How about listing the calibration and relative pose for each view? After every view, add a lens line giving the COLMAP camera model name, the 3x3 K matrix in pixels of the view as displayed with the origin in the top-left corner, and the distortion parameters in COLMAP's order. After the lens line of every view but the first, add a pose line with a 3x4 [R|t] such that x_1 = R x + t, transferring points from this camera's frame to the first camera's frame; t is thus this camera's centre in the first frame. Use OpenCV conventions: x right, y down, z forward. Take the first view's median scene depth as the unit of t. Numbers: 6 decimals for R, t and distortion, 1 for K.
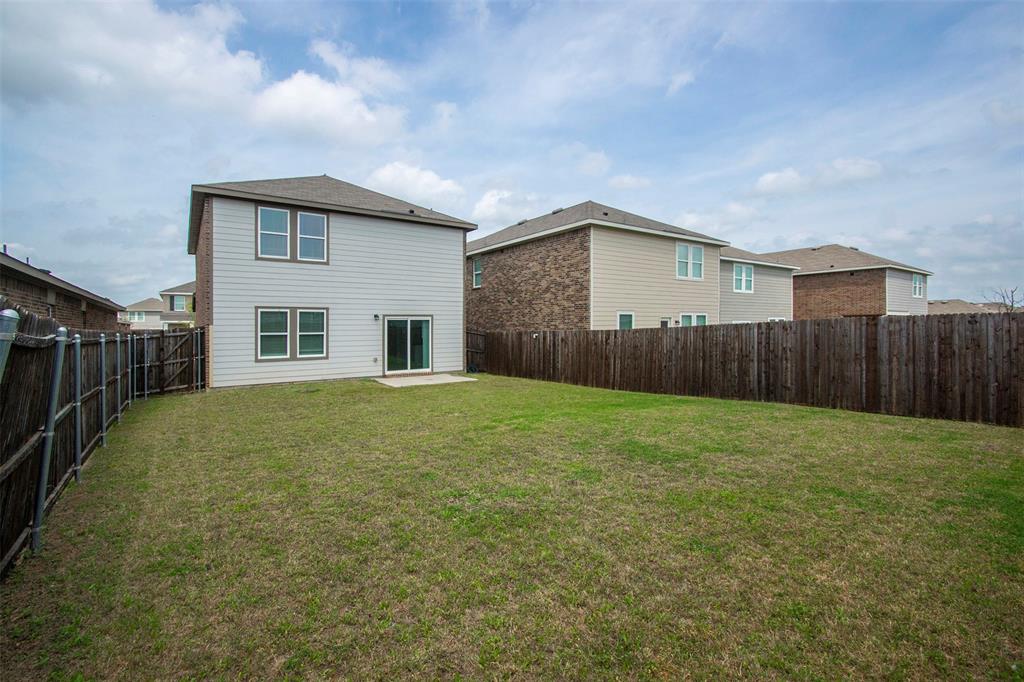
lens RADIAL K [[468.9, 0, 516.0], [0, 468.9, 334.6], [0, 0, 1]] dist [-0.001519, -0.004596]
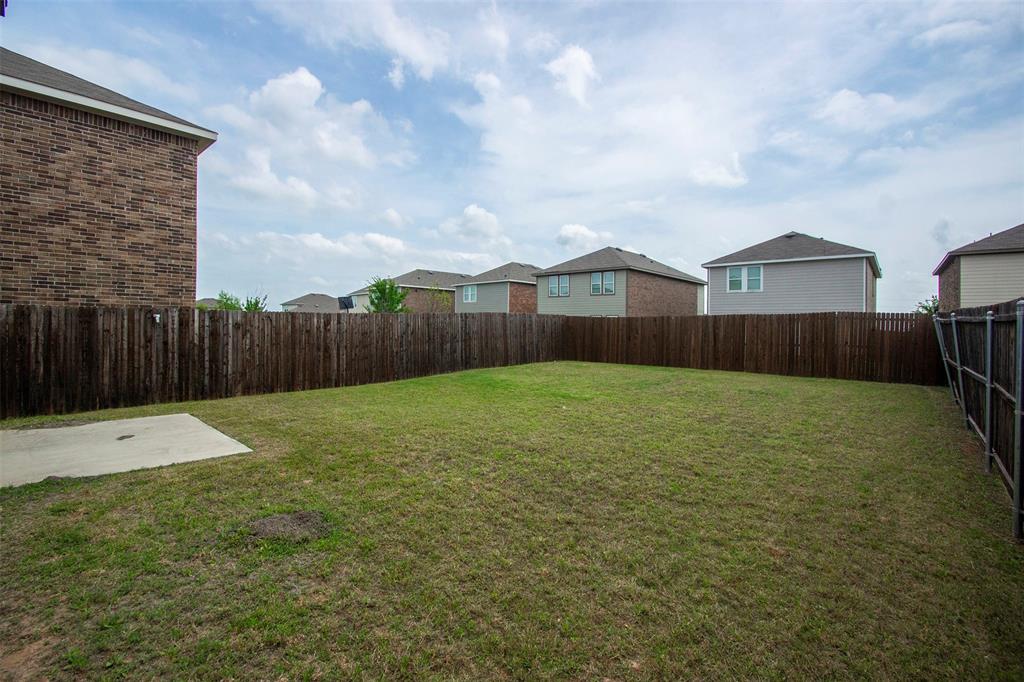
lens RADIAL K [[446.4, 0, 507.7], [0, 446.4, 333.7], [0, 0, 1]] dist [0.003039, -0.000140]
pose [[-0.184617, -0.006832, 0.982787, -0.532133], [0.000740, 0.999975, 0.007090, 0.017862], [-0.982810, 0.002036, -0.184607, 0.765785]]
